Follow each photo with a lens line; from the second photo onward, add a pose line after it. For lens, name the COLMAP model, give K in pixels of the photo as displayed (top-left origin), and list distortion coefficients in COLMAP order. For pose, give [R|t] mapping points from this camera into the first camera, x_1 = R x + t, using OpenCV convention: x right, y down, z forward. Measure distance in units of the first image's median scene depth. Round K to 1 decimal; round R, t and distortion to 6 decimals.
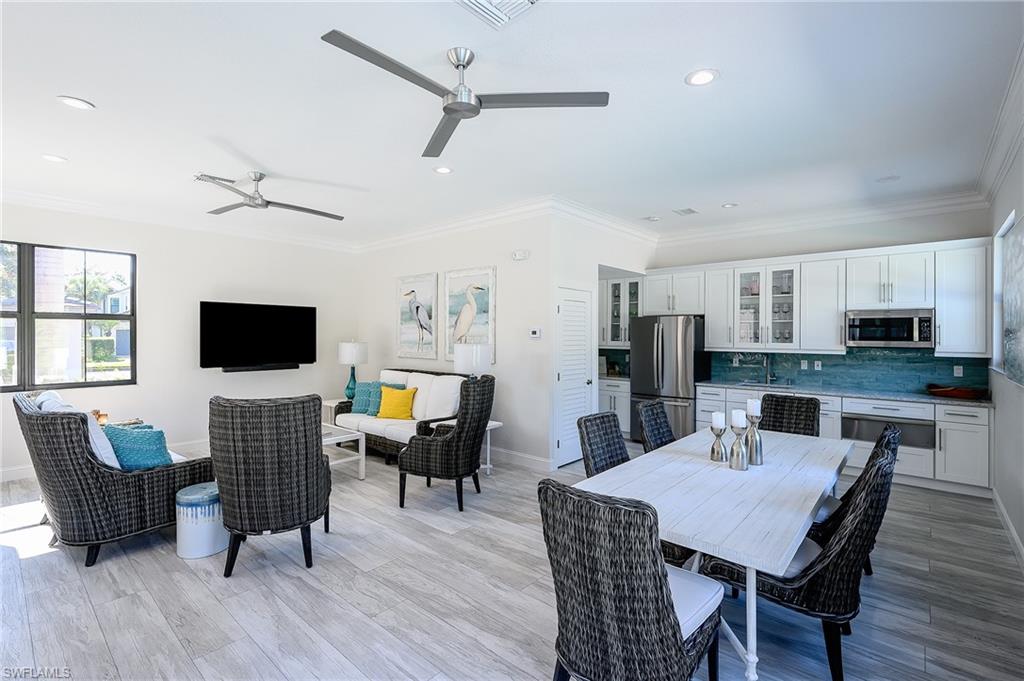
lens RADIAL K [[459.6, 0, 516.1], [0, 459.6, 342.1], [0, 0, 1]] dist [-0.002683, -0.000652]
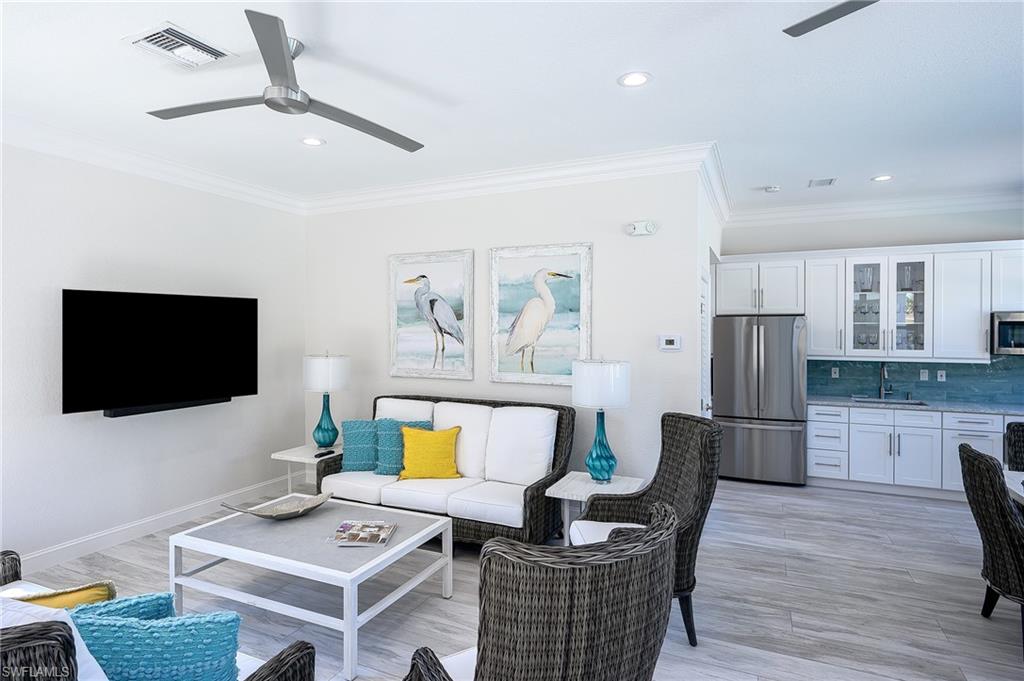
lens RADIAL K [[536.5, 0, 512.0], [0, 536.5, 340.5], [0, 0, 1]] dist [0.002351, 0.000034]
pose [[0.958939, -0.010481, 0.283420, -0.365795], [0.008419, 0.999928, 0.008493, -0.028043], [-0.283489, -0.005758, 0.958958, 0.262022]]
